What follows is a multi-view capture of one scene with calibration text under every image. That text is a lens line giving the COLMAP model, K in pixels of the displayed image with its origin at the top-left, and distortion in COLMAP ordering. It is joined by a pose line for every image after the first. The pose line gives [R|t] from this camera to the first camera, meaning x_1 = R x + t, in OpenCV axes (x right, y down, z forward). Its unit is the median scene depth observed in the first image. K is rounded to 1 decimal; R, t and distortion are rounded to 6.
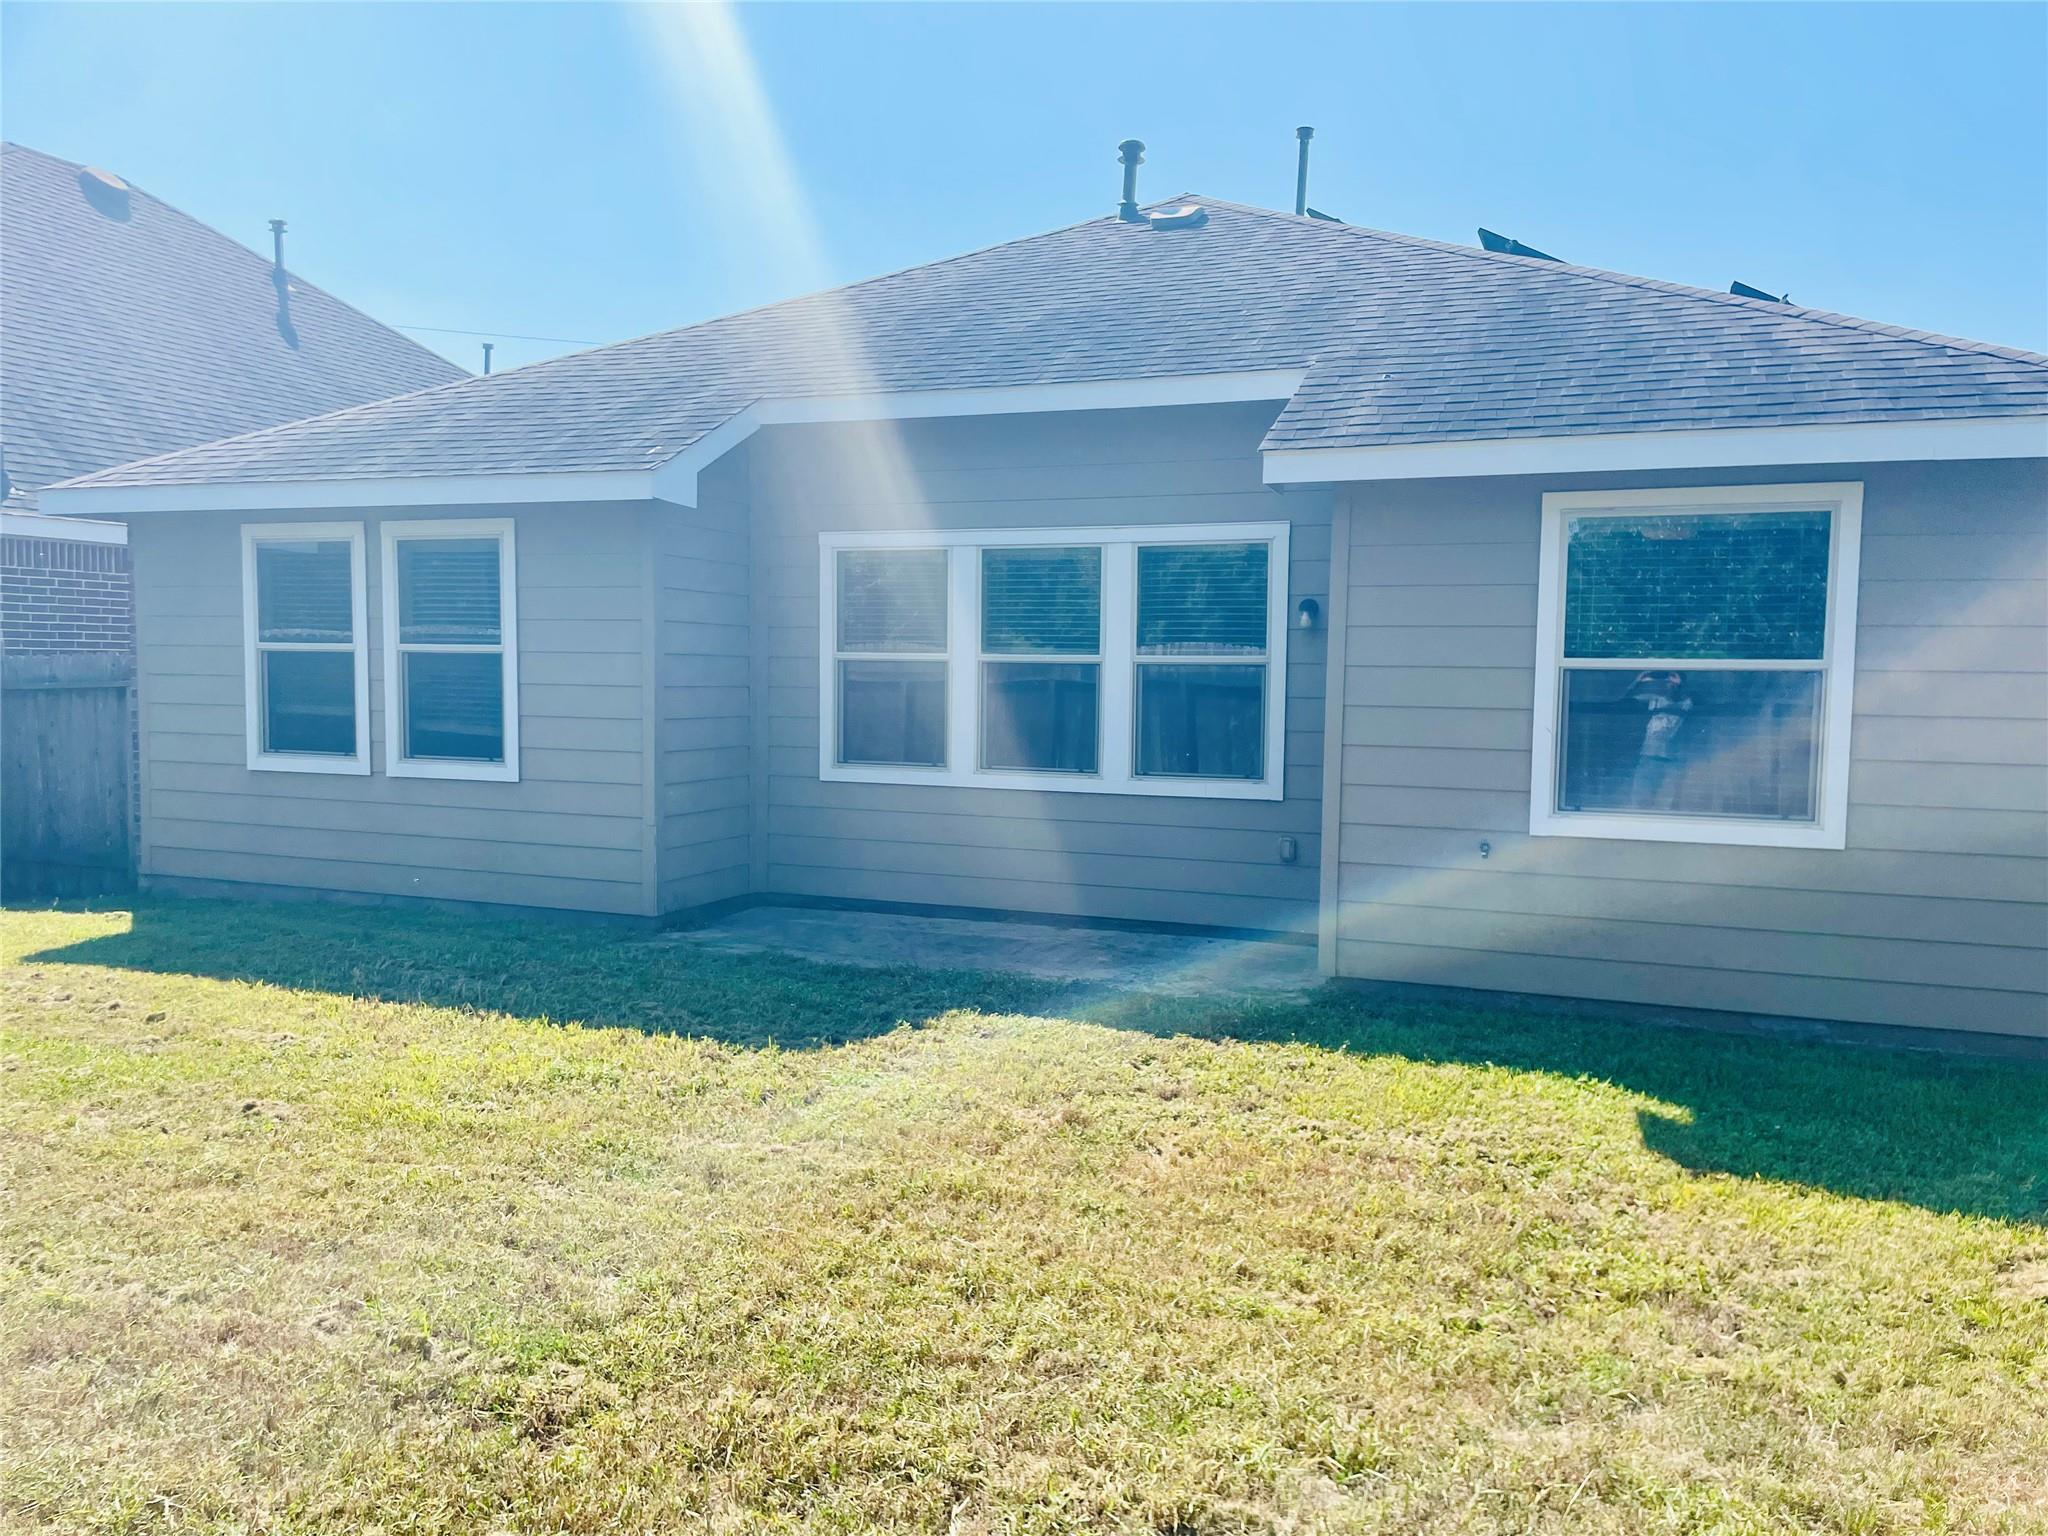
lens RADIAL K [[1534.8, 0, 1026.4], [0, 1534.8, 776.7], [0, 0, 1]] dist [0.088787, -0.128209]
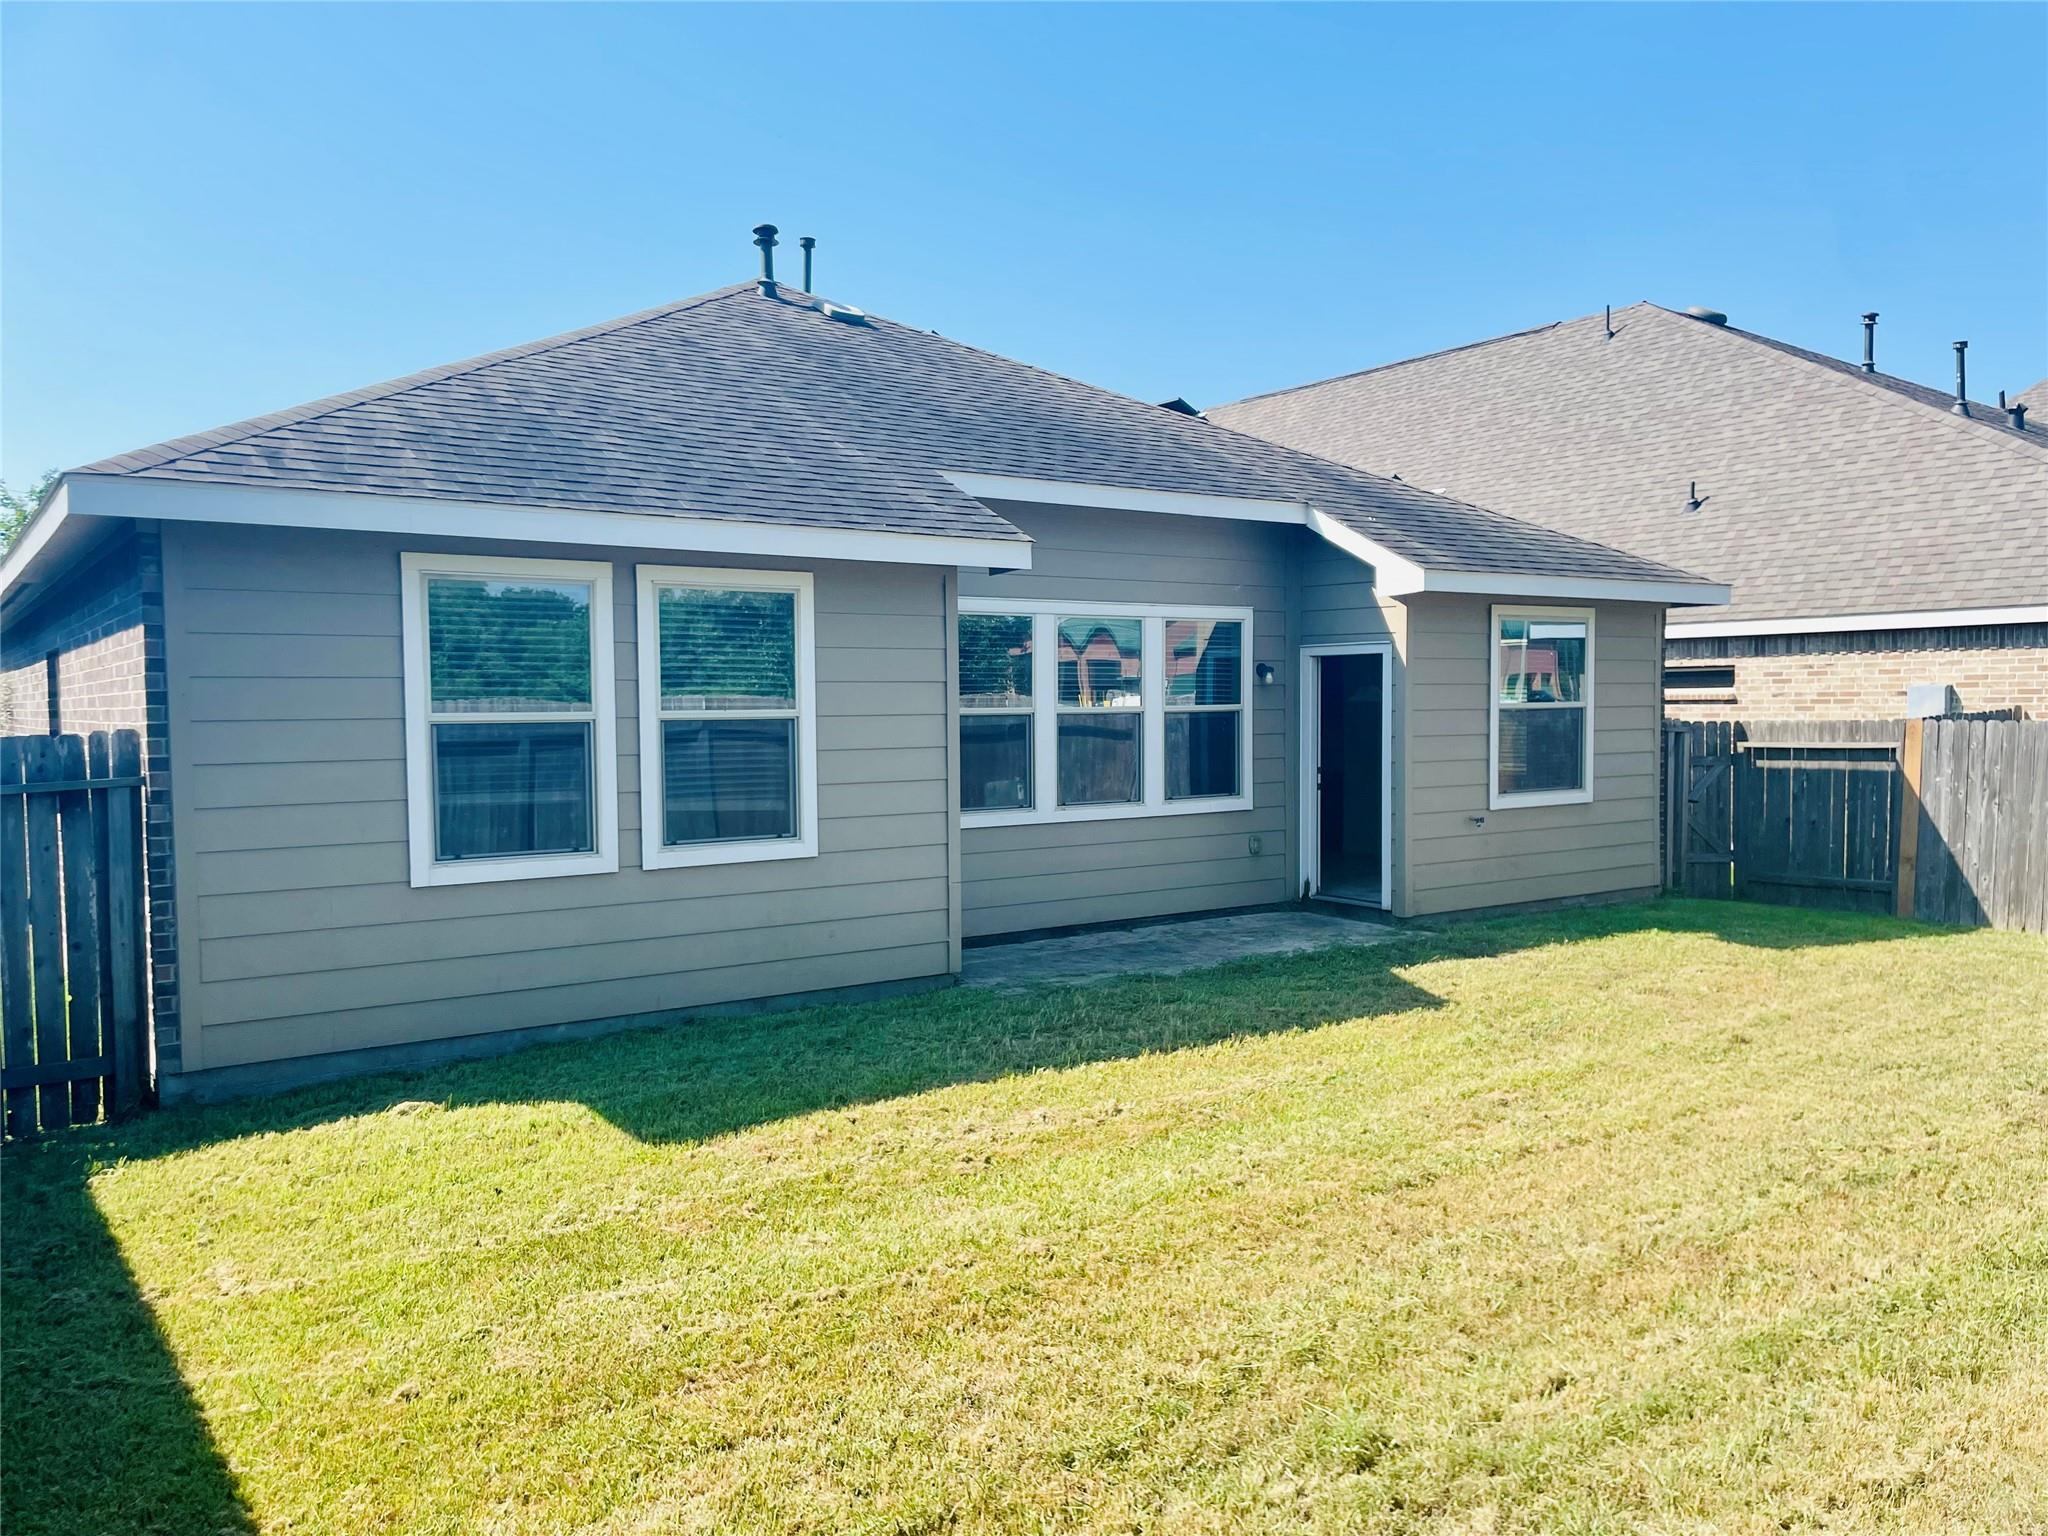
lens RADIAL K [[1534.8, 0, 1026.4], [0, 1534.8, 776.7], [0, 0, 1]] dist [0.088787, -0.128209]
pose [[0.548215, -0.057044, 0.834390, -0.992968], [0.082576, 0.996488, 0.013872, -0.044838], [-0.832251, 0.061296, 0.551001, 0.372898]]
